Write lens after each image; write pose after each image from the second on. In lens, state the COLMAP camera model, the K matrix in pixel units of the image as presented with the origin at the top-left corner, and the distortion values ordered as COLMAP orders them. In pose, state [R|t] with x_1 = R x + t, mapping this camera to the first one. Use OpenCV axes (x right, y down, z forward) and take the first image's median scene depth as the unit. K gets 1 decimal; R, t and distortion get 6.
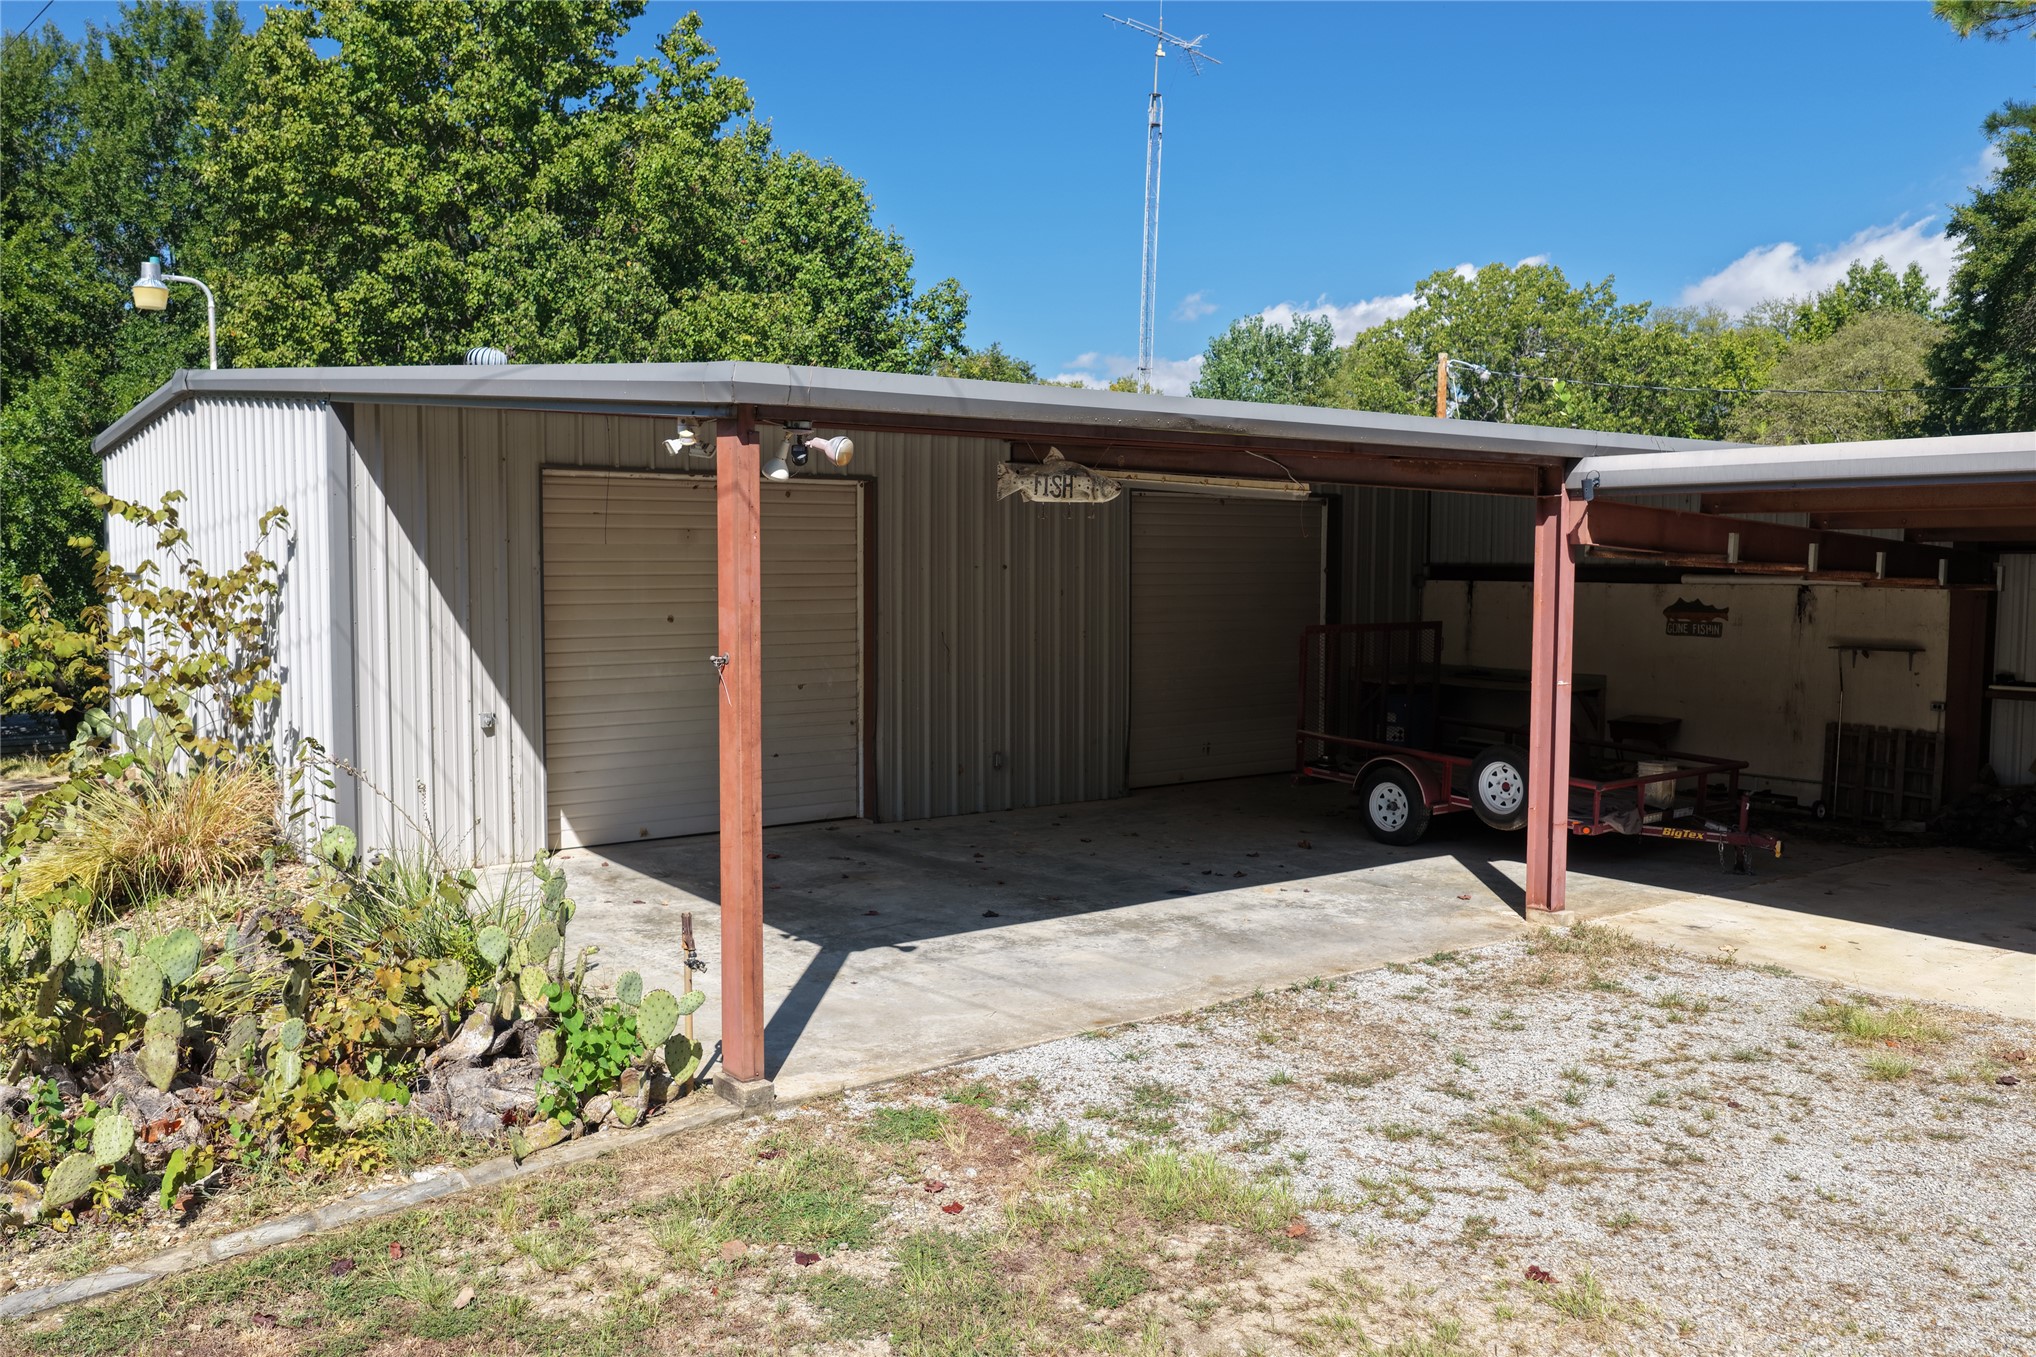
lens RADIAL K [[1691.6, 0, 1018.0], [0, 1691.6, 678.5], [0, 0, 1]] dist [0.004593, 0.002394]
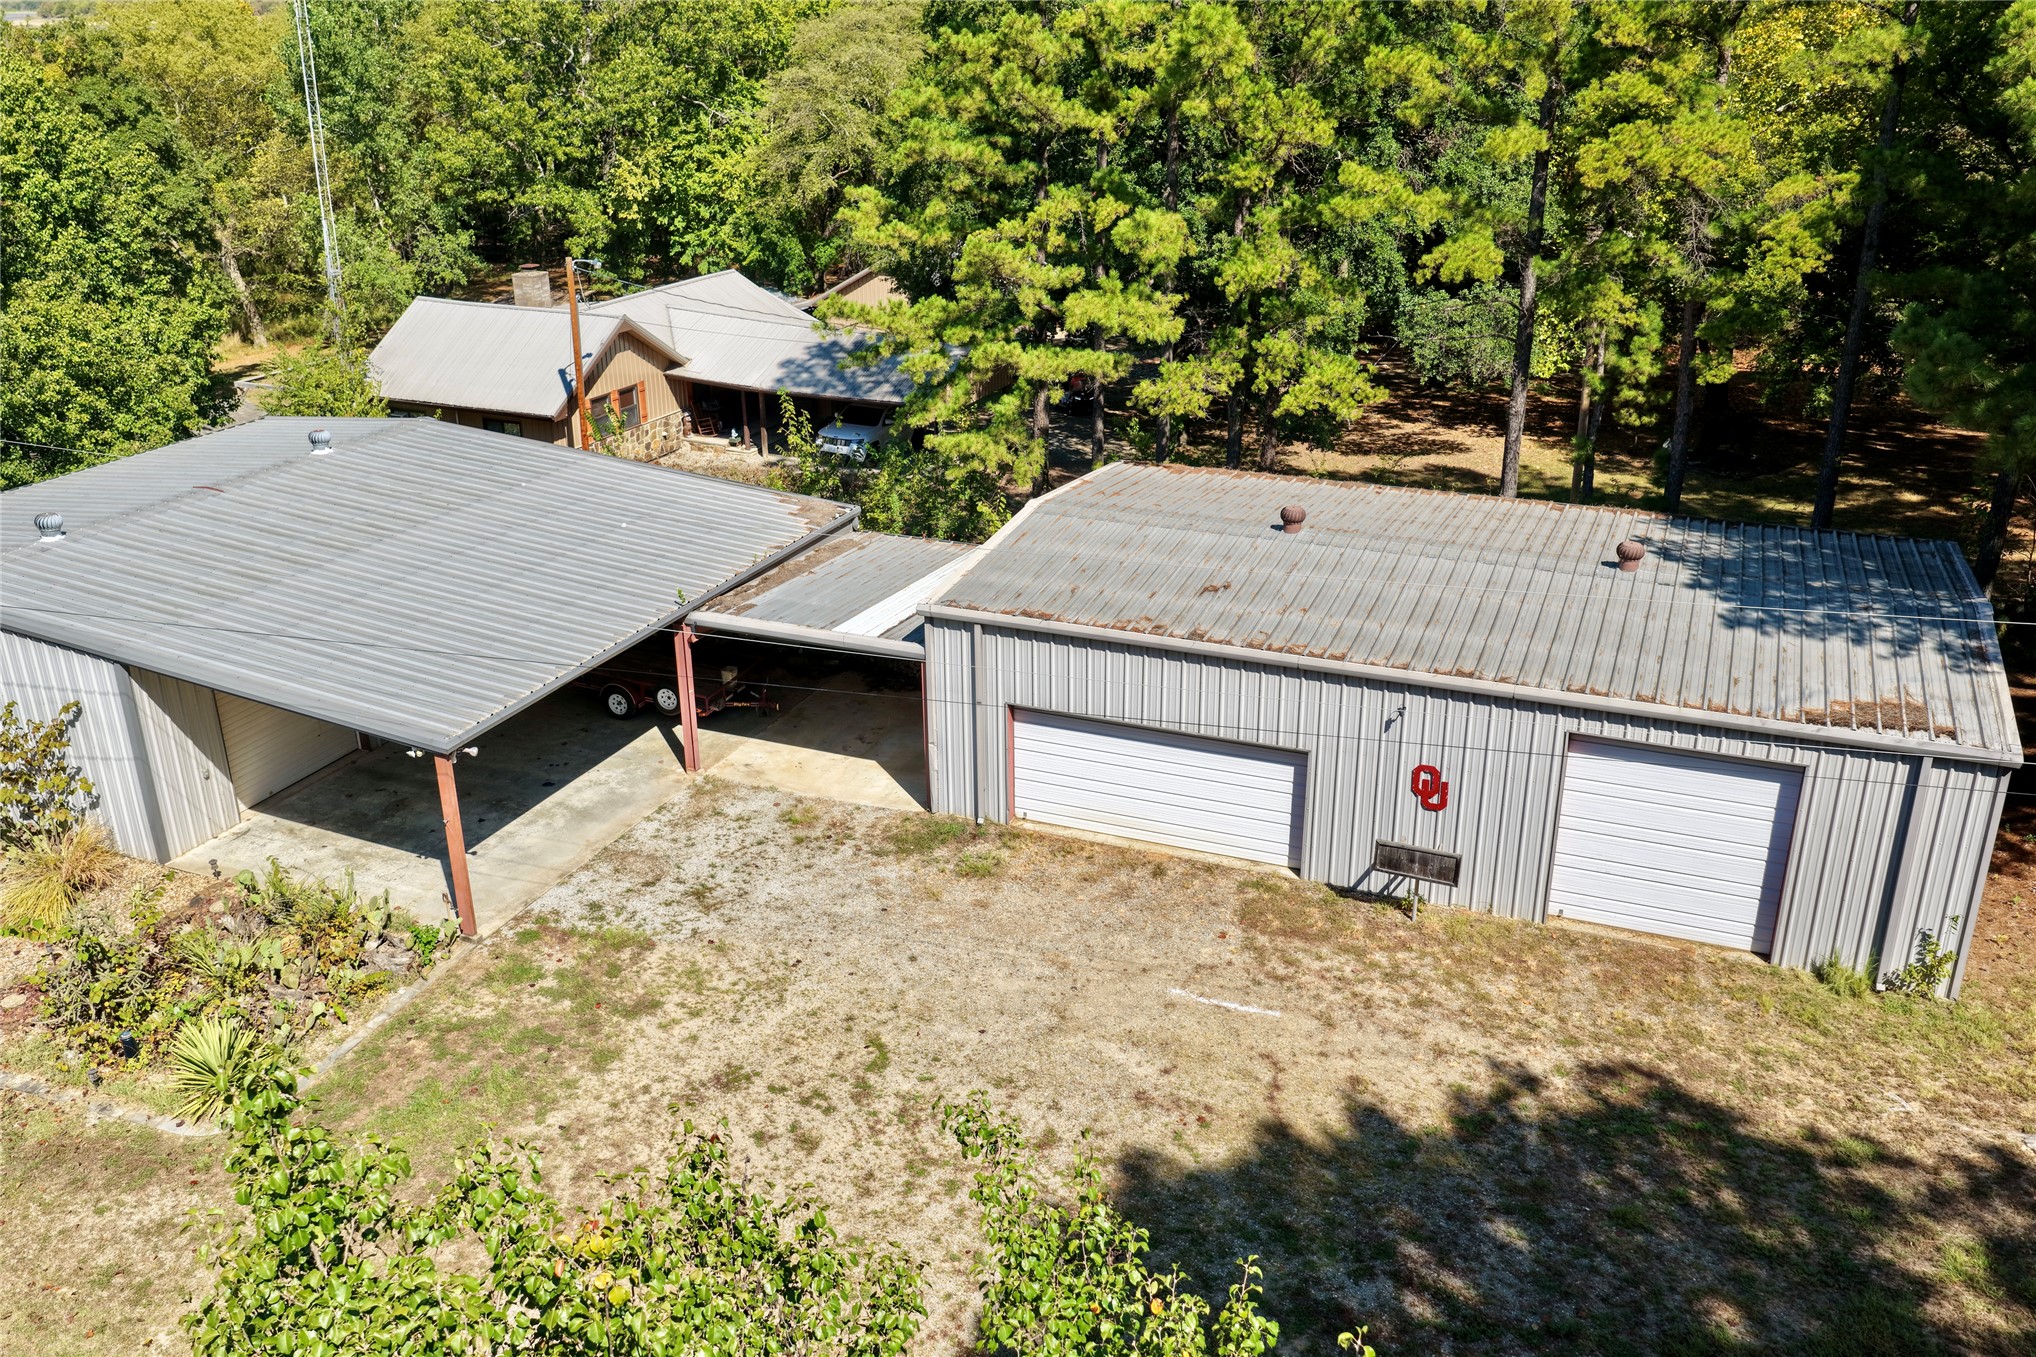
lens RADIAL K [[1691.6, 0, 1018.0], [0, 1691.6, 678.5], [0, 0, 1]] dist [0.004593, 0.002394]
pose [[0.866644, -0.195604, 0.458985, -0.530882], [0.044070, 0.946360, 0.320095, -1.005139], [-0.496976, -0.257181, 0.828778, -1.717830]]
